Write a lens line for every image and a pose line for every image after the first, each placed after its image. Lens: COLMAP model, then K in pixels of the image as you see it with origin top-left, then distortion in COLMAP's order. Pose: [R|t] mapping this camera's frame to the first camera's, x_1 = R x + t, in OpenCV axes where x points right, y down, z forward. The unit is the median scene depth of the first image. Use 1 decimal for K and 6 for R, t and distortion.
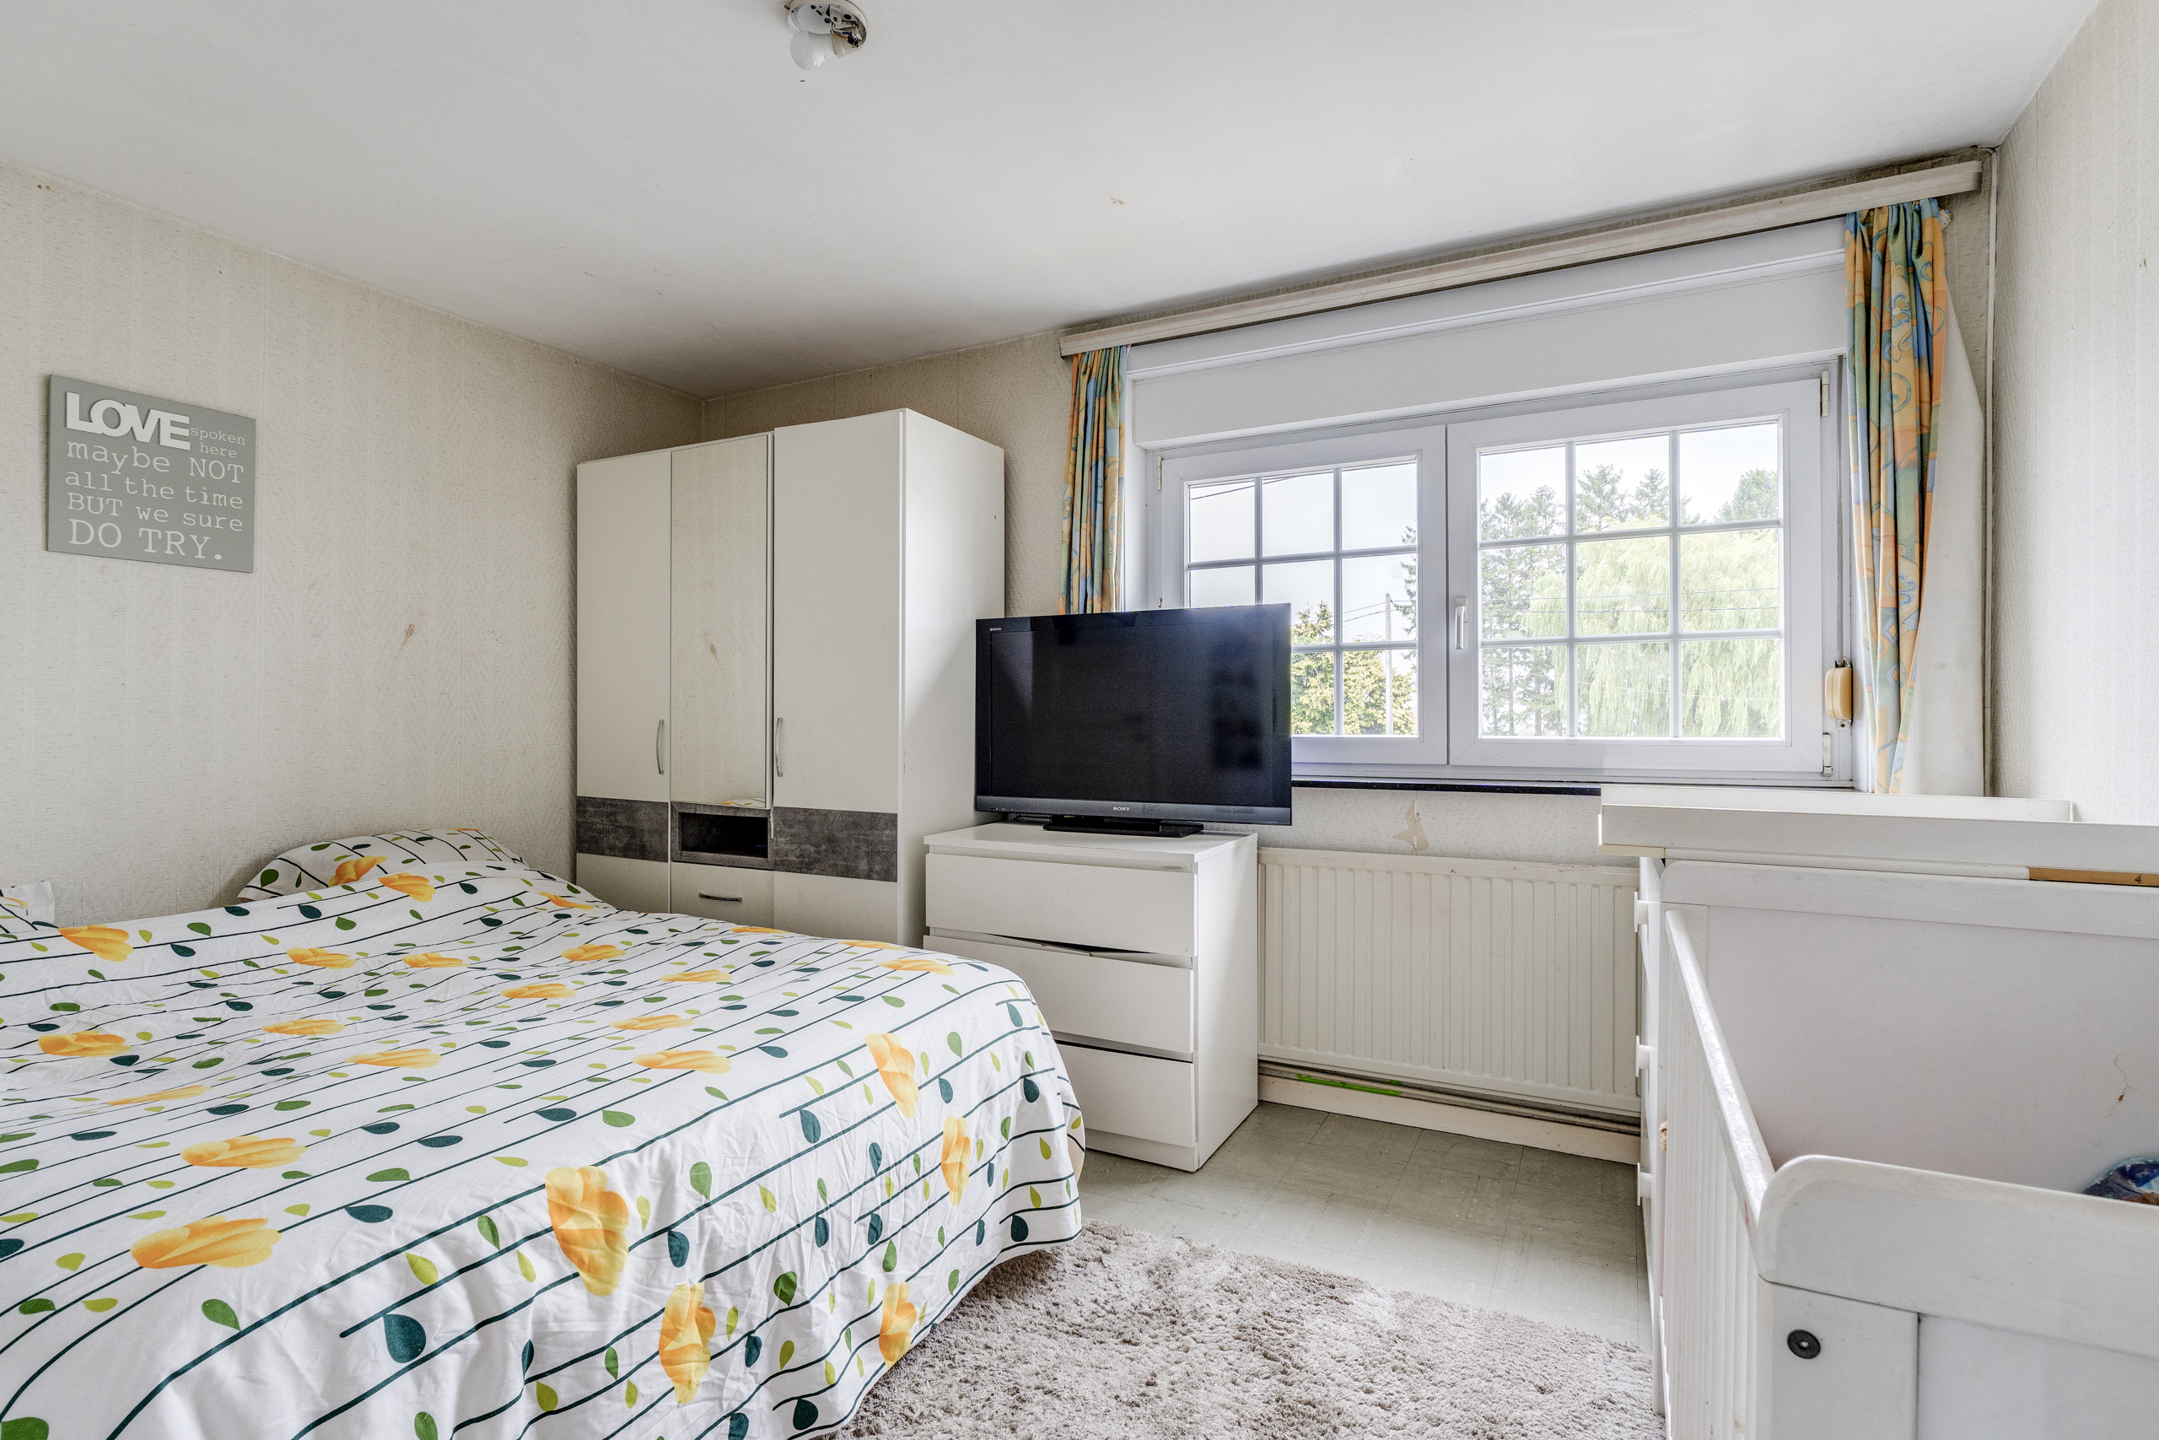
lens RADIAL K [[1032.7, 0, 1084.3], [0, 1032.7, 723.7], [0, 0, 1]] dist [-0.014673, 0.000597]
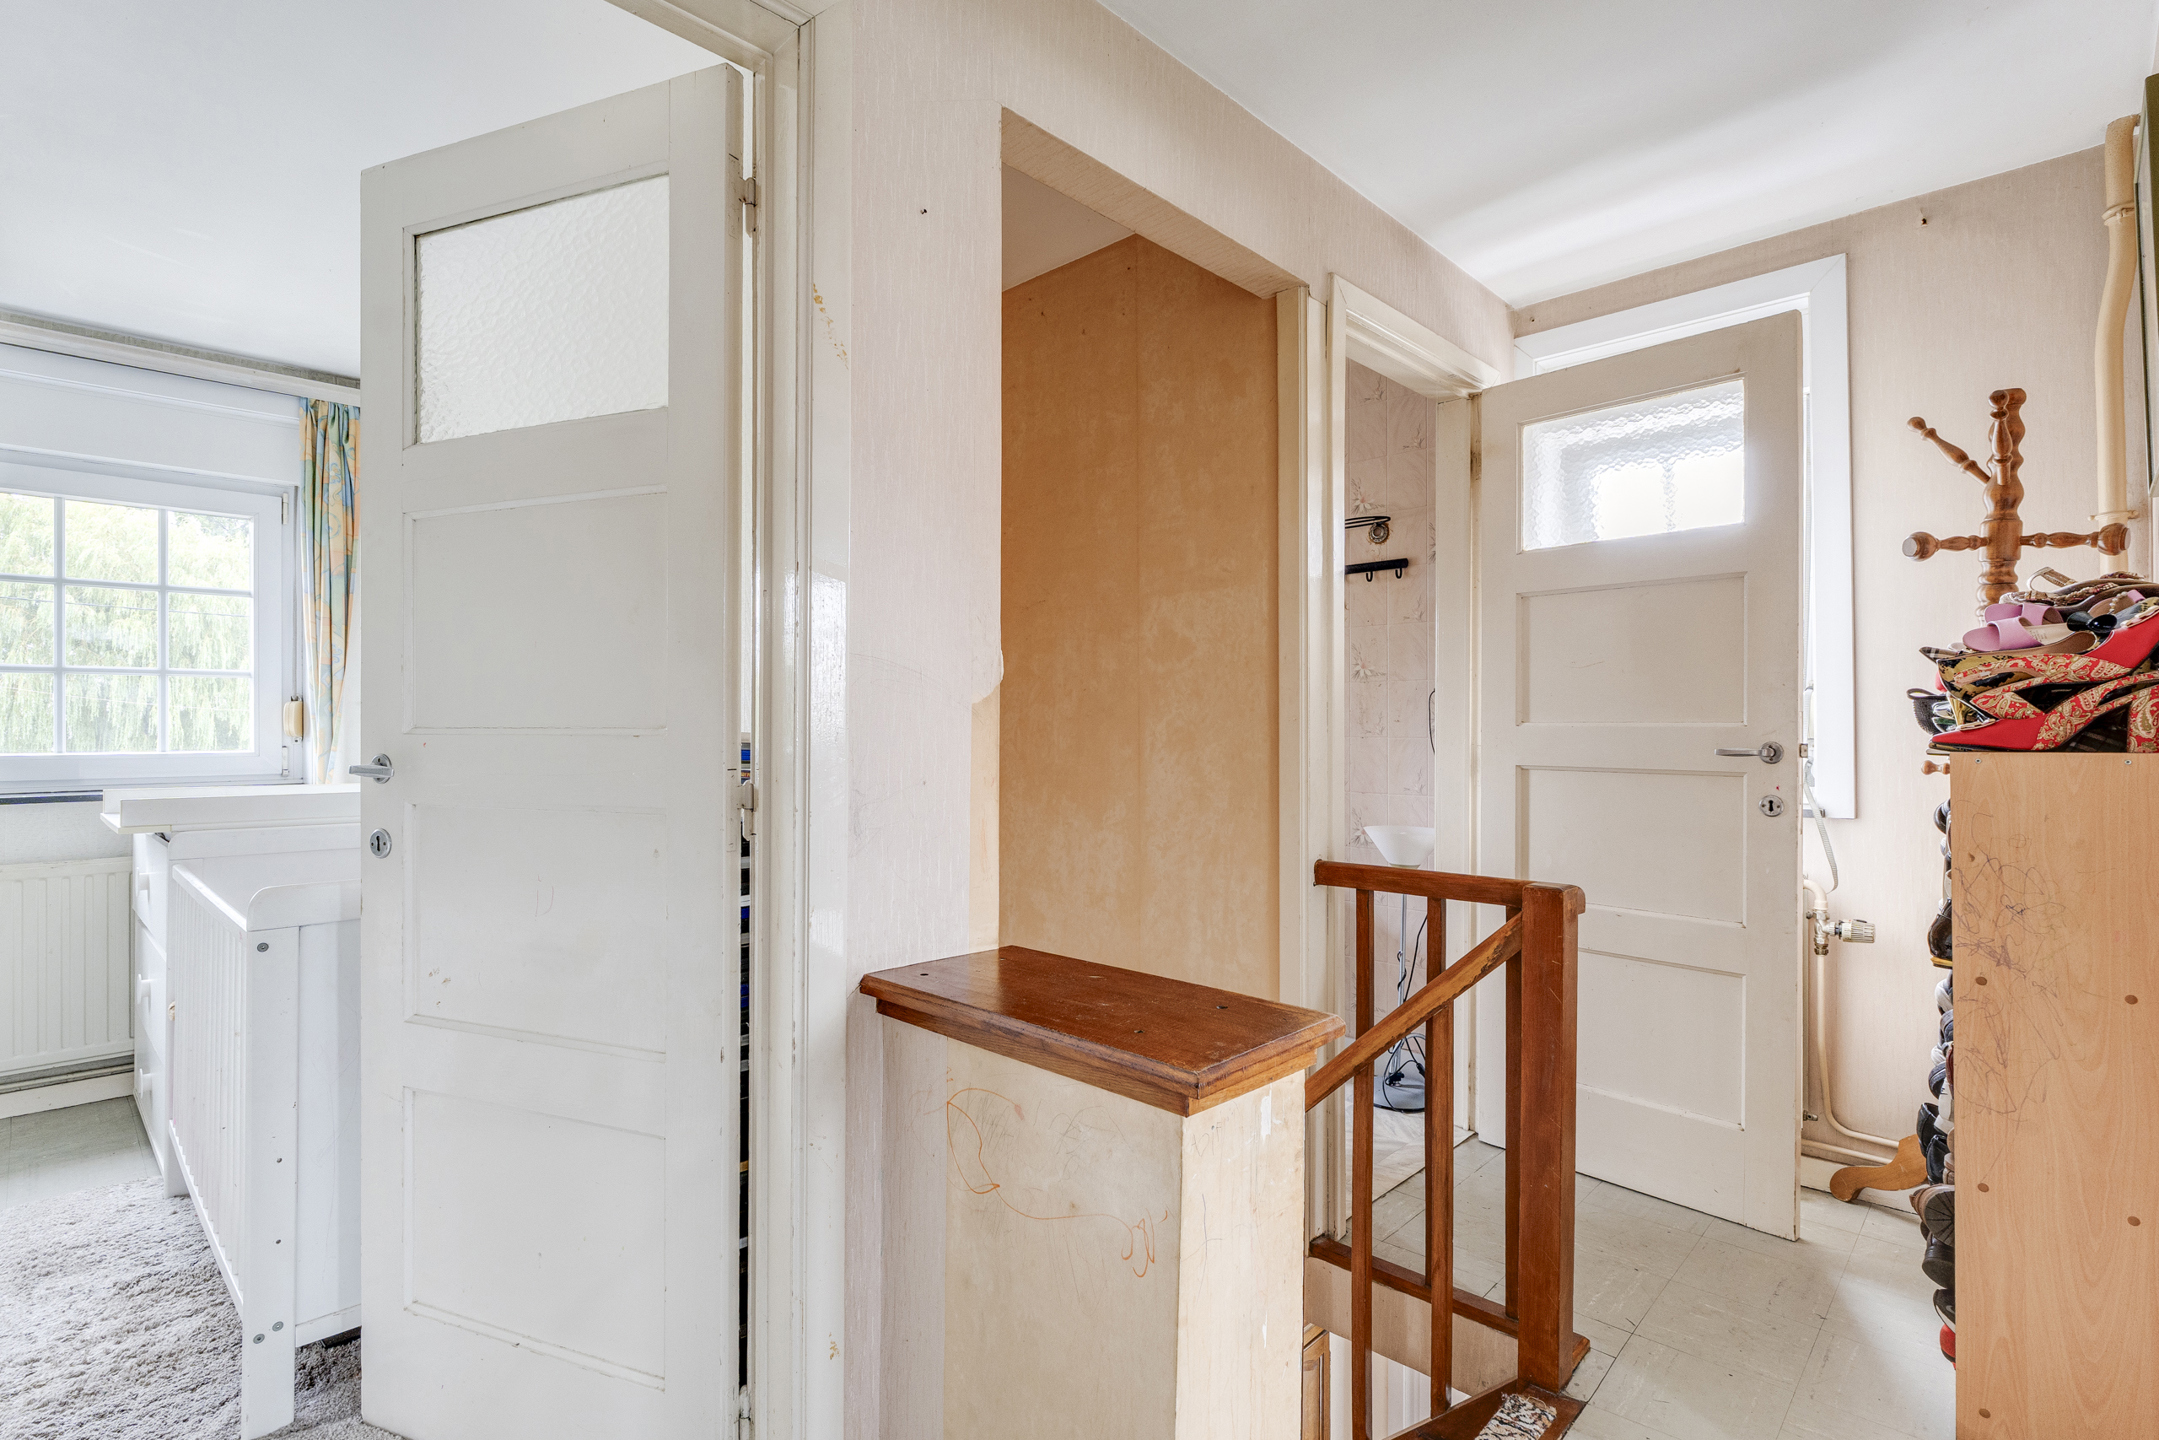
lens RADIAL K [[1032.7, 0, 1084.3], [0, 1032.7, 723.7], [0, 0, 1]] dist [-0.014673, 0.000597]
pose [[0.286486, 0.003698, 0.958077, -0.355630], [0.006768, 0.999960, -0.005883, -0.006644], [-0.958060, 0.008170, 0.286450, -0.521890]]
